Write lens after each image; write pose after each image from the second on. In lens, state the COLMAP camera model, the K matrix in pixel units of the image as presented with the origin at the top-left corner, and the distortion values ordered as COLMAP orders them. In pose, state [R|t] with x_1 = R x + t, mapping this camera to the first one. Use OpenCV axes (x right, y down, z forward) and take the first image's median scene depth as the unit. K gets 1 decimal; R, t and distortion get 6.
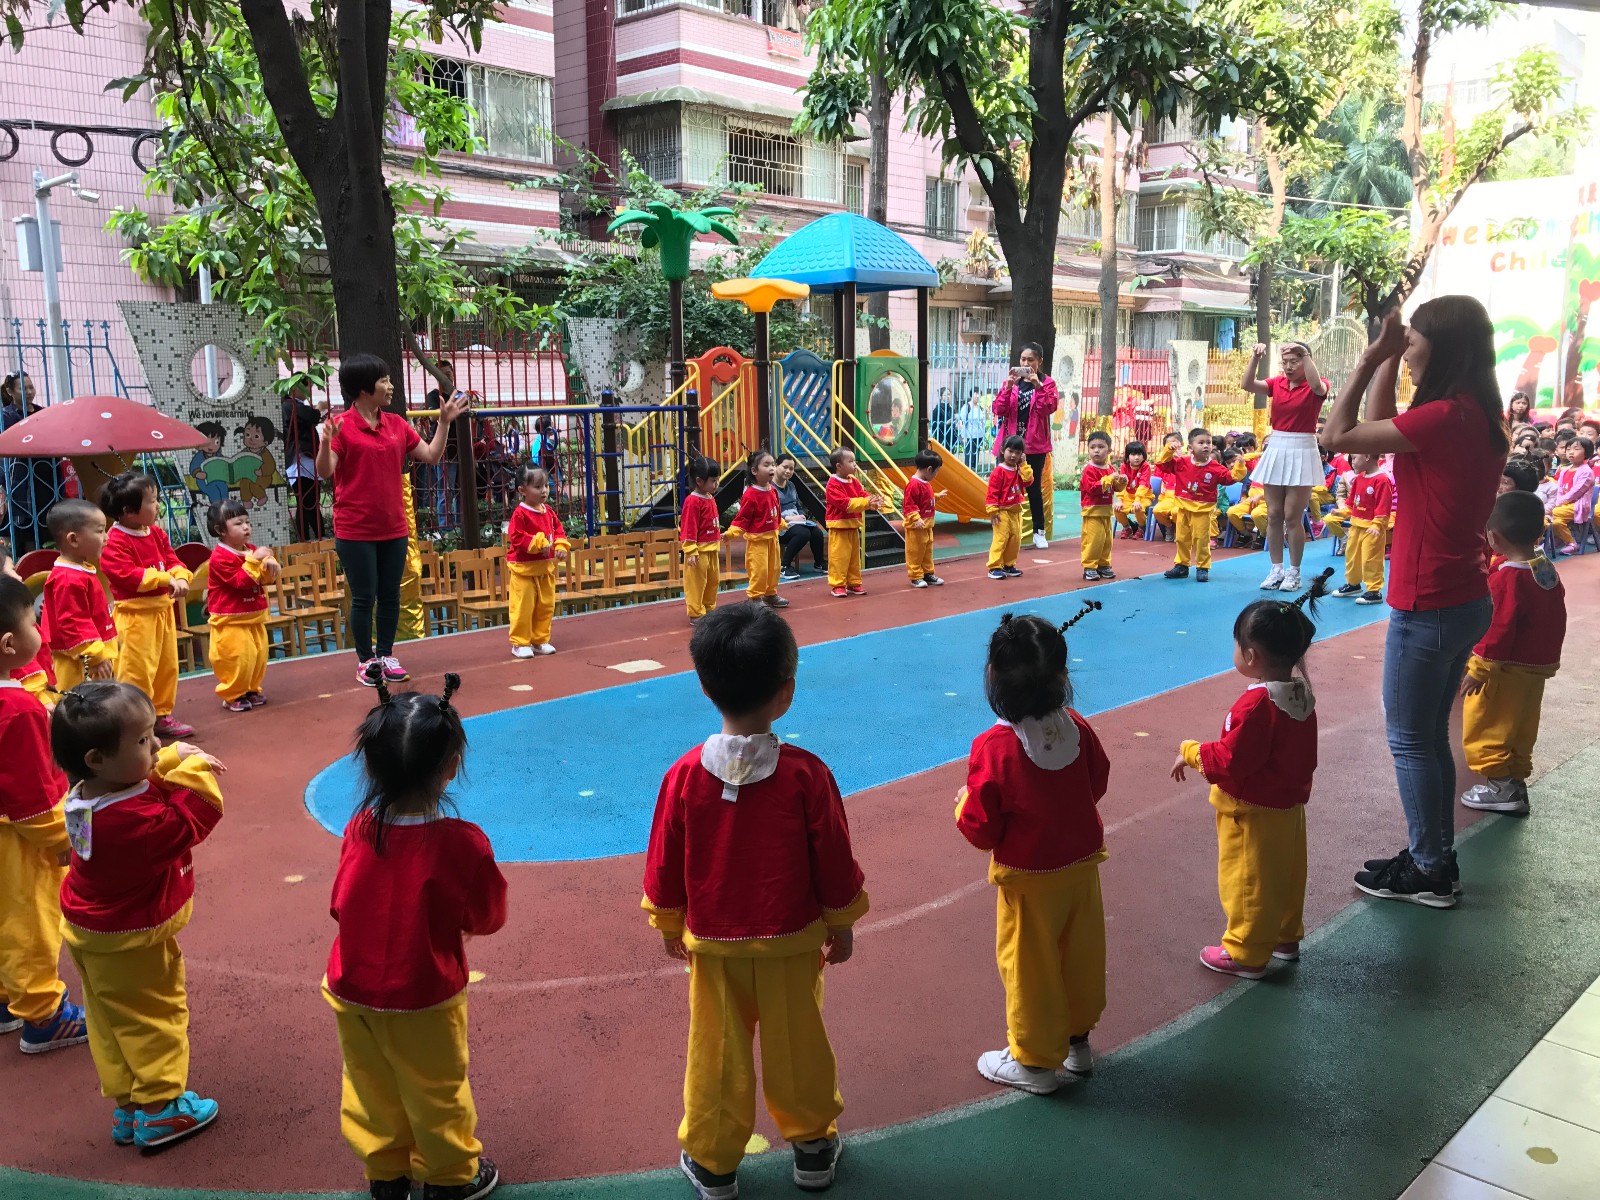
lens RADIAL K [[1317.5, 0, 795.4], [0, 1317.5, 583.7], [0, 0, 1]] dist [0.030836, -0.029517]
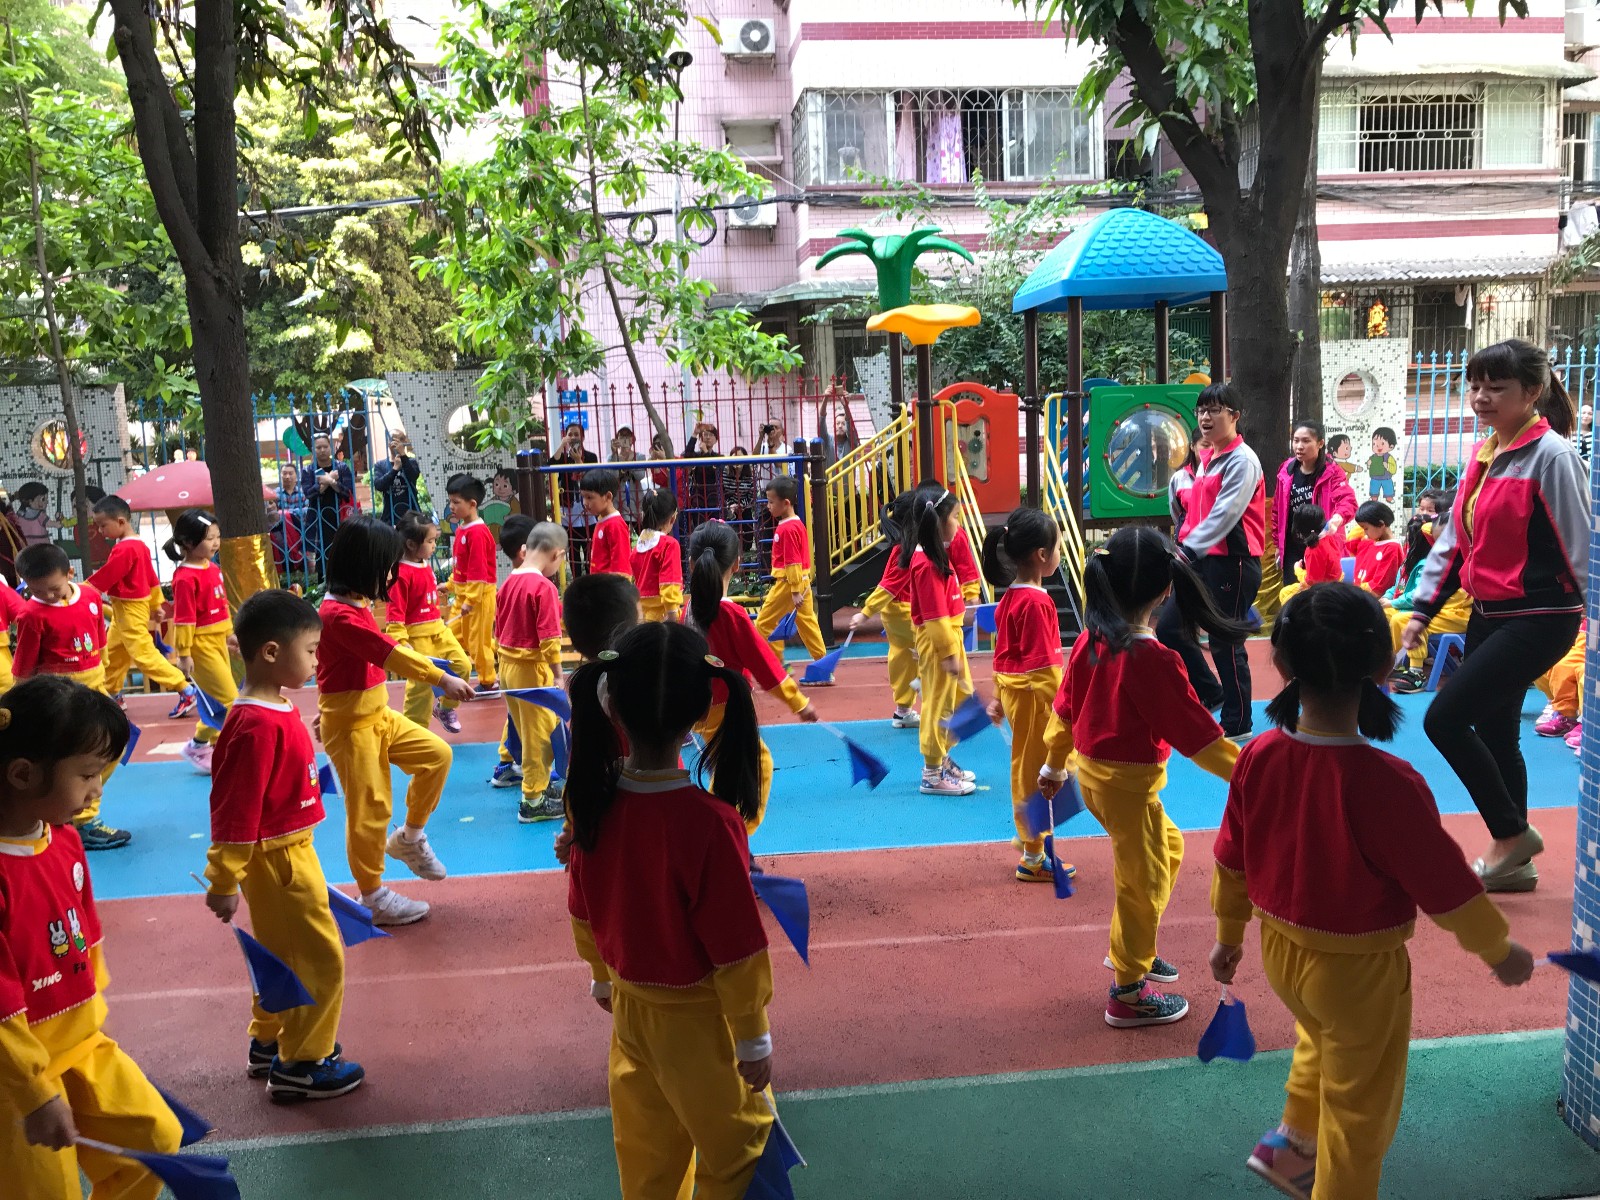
lens RADIAL K [[1317.5, 0, 805.6], [0, 1317.5, 586.9], [0, 0, 1]] dist [0.030836, -0.029517]
pose [[0.760766, 0.058634, -0.646372, 0.415642], [-0.066623, 0.997705, 0.012091, -0.046455], [0.645597, 0.033865, 0.762927, 0.261300]]
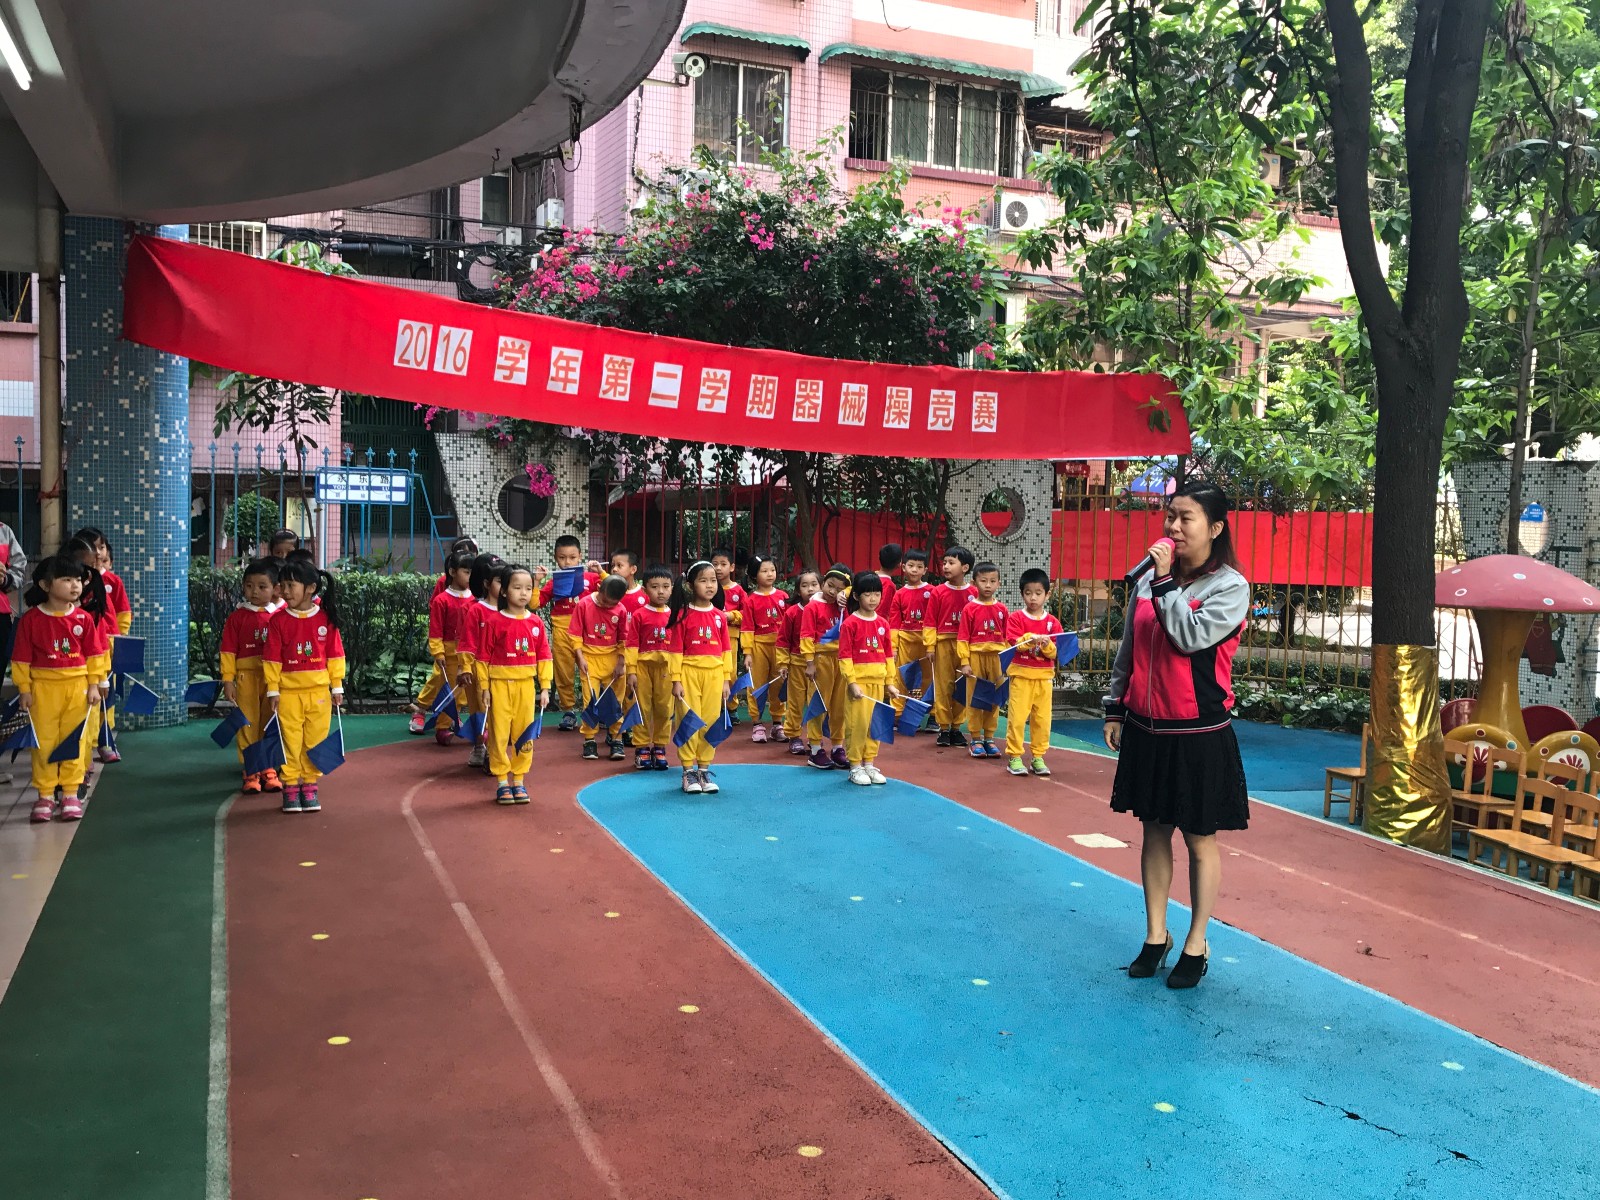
lens RADIAL K [[1488.8, 0, 802.3], [0, 1488.8, 592.7], [0, 0, 1]] dist [0.020870, 0.000000]
pose [[-0.402366, 0.052729, -0.913959, 0.445105], [-0.175512, 0.975378, 0.133540, -0.097017], [0.898497, 0.214143, -0.383204, 0.542319]]
